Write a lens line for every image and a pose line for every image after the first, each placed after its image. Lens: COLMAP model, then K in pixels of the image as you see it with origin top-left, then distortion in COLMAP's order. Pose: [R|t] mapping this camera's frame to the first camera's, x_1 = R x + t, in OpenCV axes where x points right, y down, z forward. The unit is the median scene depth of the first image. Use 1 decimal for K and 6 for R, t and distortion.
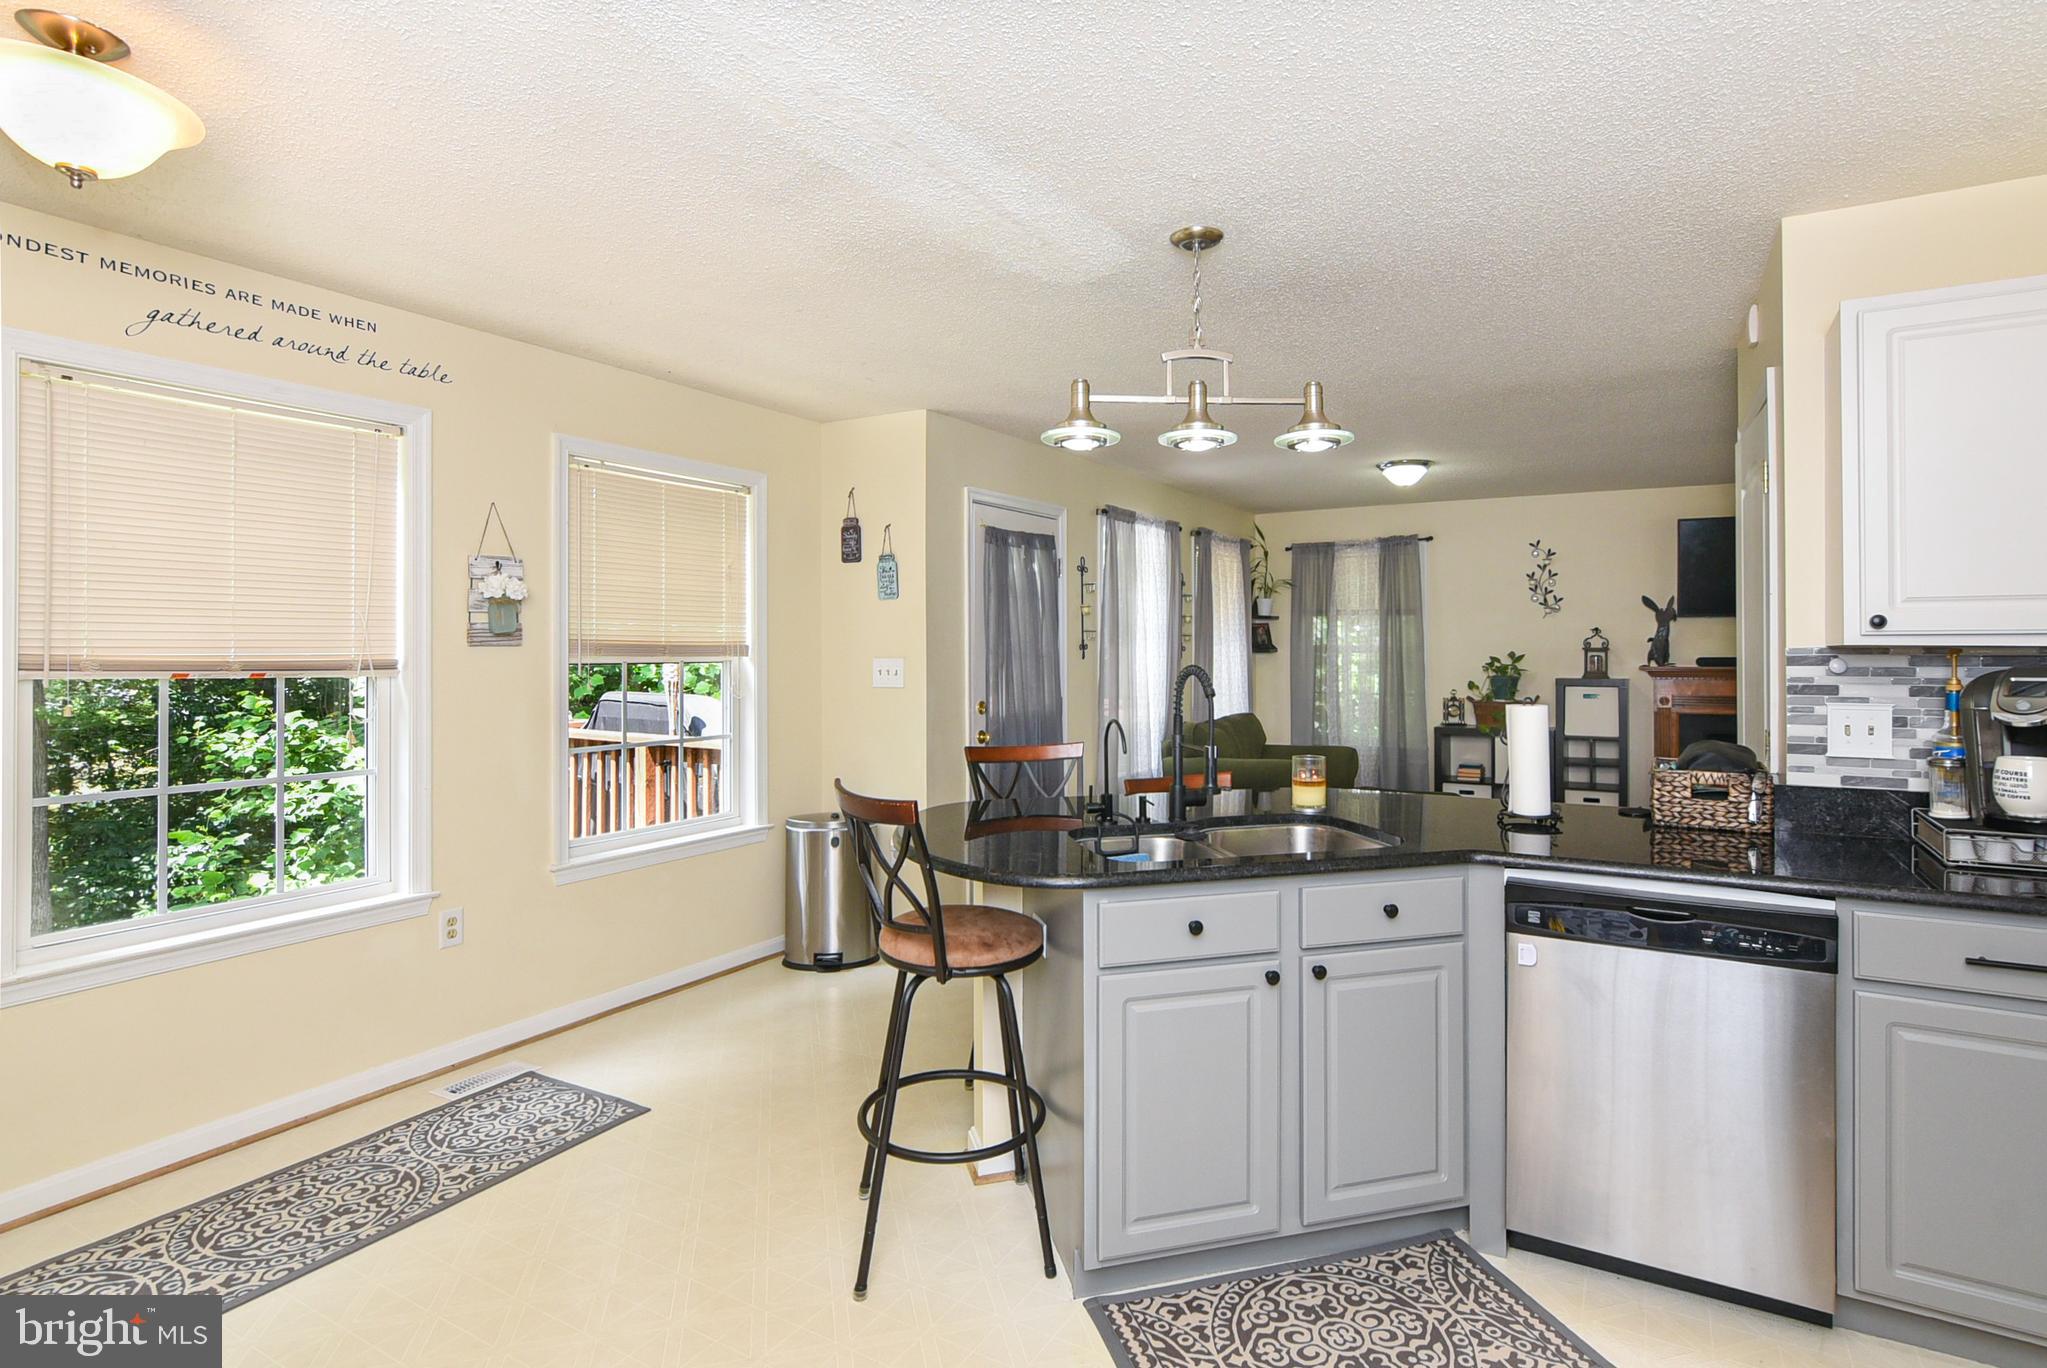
lens RADIAL K [[1032.3, 0, 1073.6], [0, 1032.3, 645.0], [0, 0, 1]] dist [-0.001766, 0.000372]
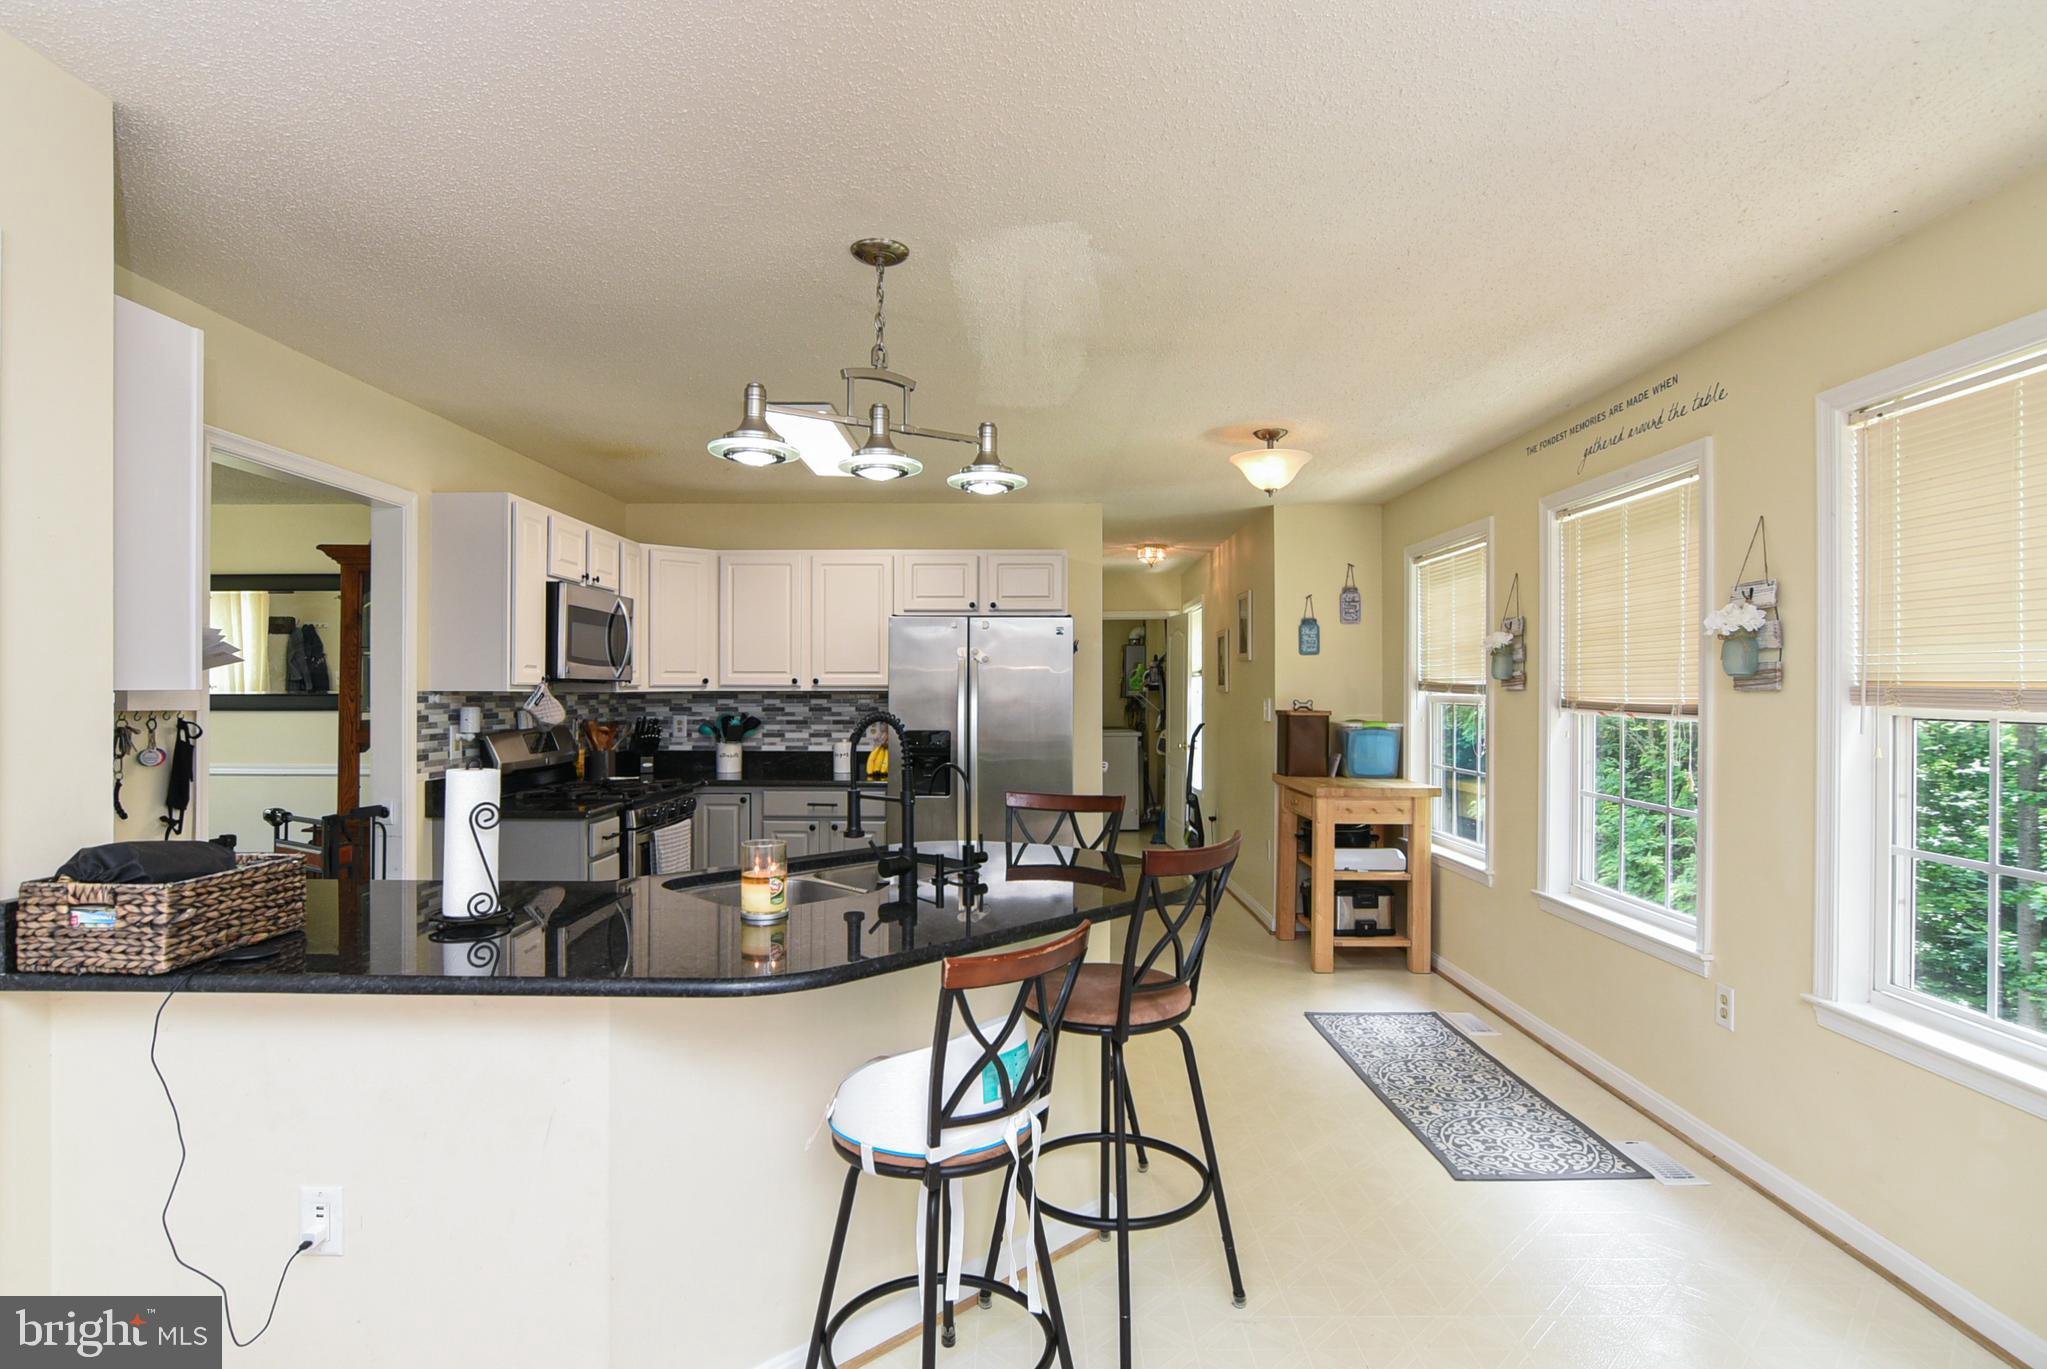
lens RADIAL K [[1044.6, 0, 1013.4], [0, 1044.6, 689.5], [0, 0, 1]] dist [-0.026632, 0.000190]
pose [[-0.877518, -0.000915, -0.479542, 0.202548], [0.000274, 0.999997, -0.002408, 0.000863], [0.479543, -0.002245, -0.877516, 0.824105]]
